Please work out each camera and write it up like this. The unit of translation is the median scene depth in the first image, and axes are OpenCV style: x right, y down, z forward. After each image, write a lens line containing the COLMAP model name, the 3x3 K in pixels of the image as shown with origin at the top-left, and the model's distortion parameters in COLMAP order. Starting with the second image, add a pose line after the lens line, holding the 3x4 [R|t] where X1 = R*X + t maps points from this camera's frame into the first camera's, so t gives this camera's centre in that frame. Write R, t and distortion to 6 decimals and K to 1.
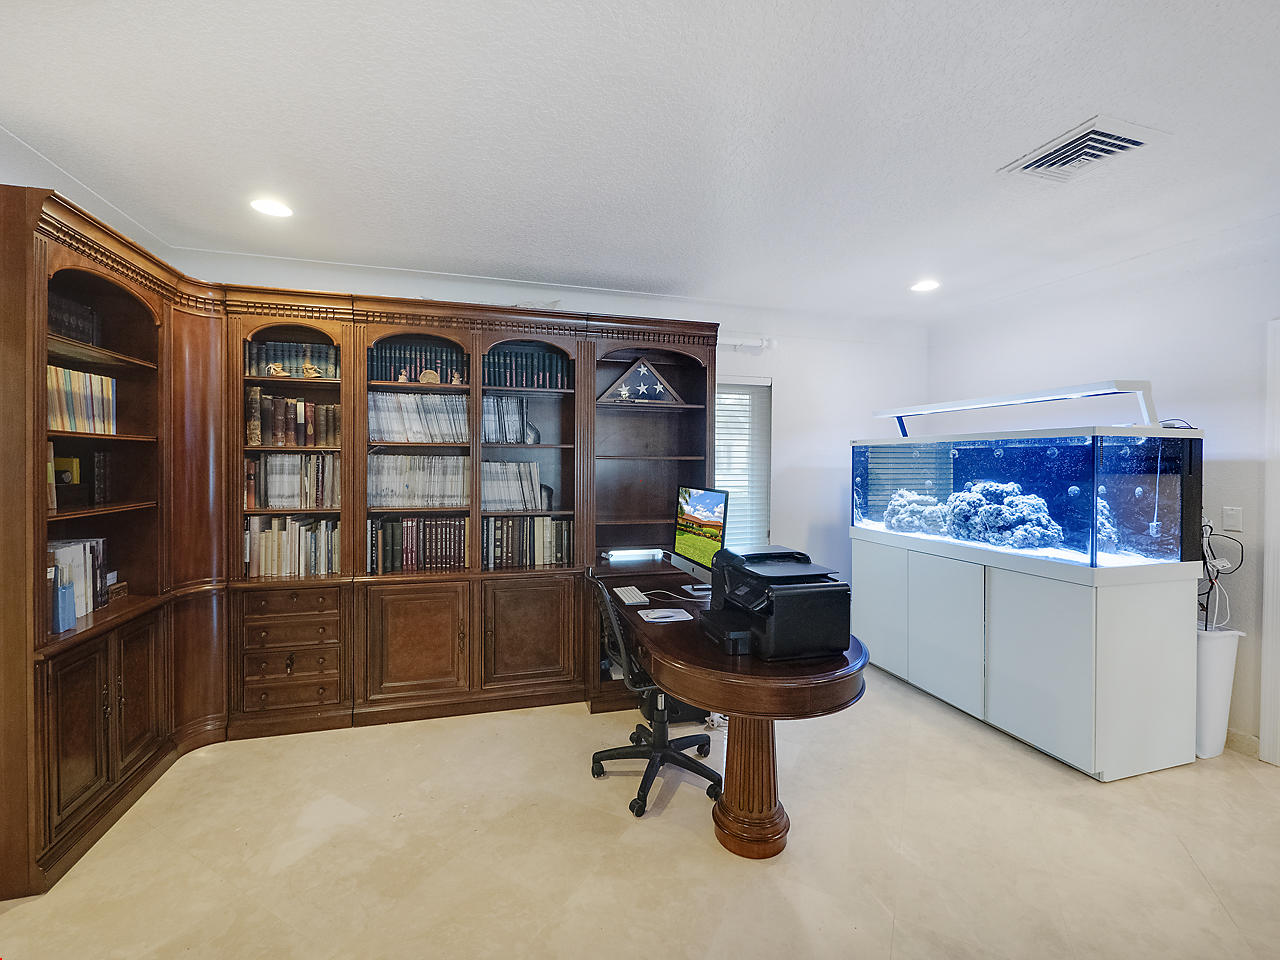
lens RADIAL K [[543.2, 0, 625.3], [0, 543.2, 469.1], [0, 0, 1]] dist [0.001034, 0.000525]
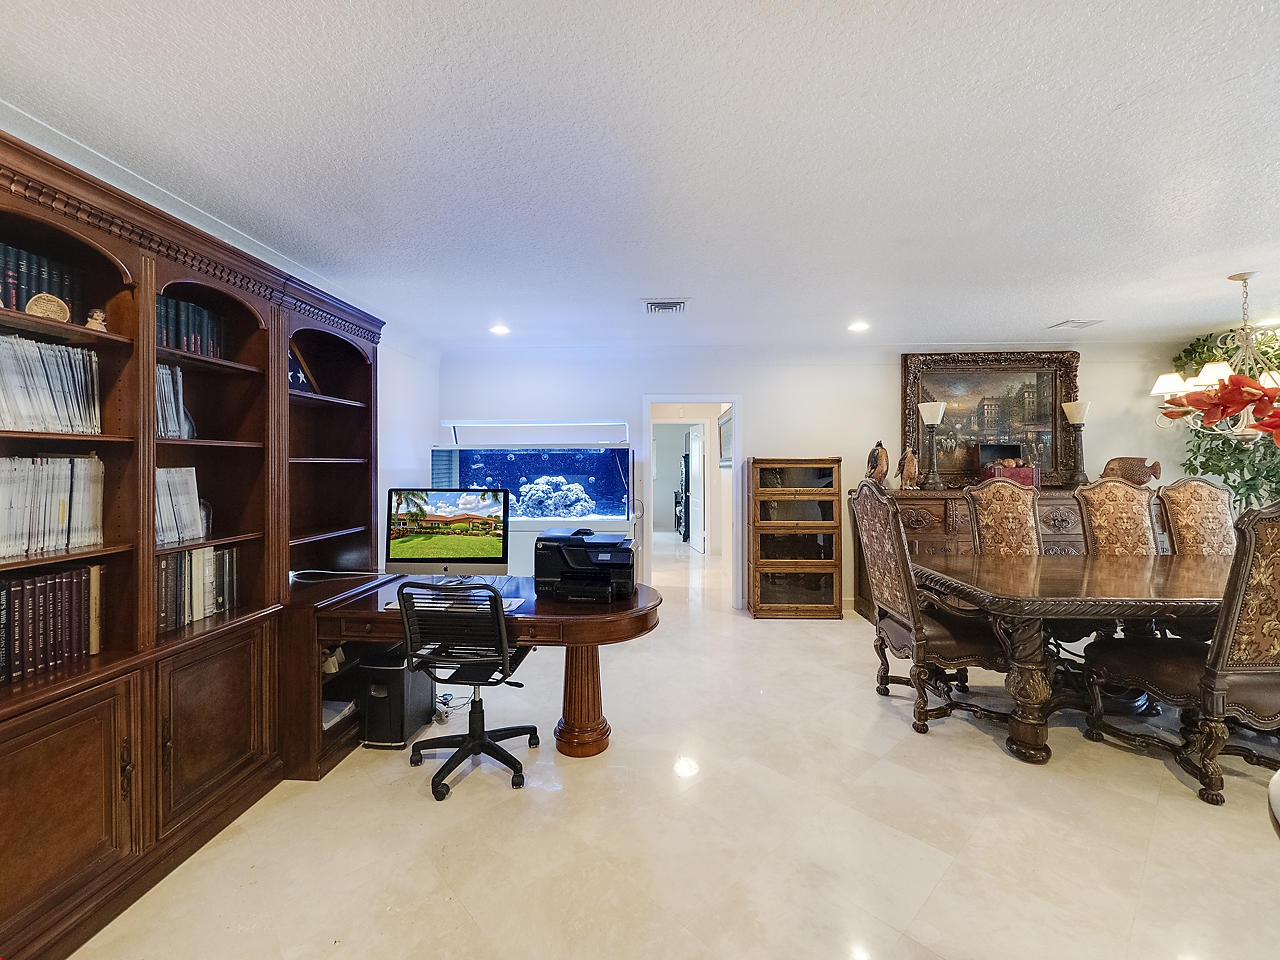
lens RADIAL K [[539.0, 0, 644.4], [0, 539.0, 458.5], [0, 0, 1]] dist [-0.010362, 0.003651]
pose [[0.321247, 0.002219, 0.946993, -0.654482], [0.016136, 0.999839, -0.007817, -0.009879], [-0.946858, 0.017791, 0.321159, 0.284389]]
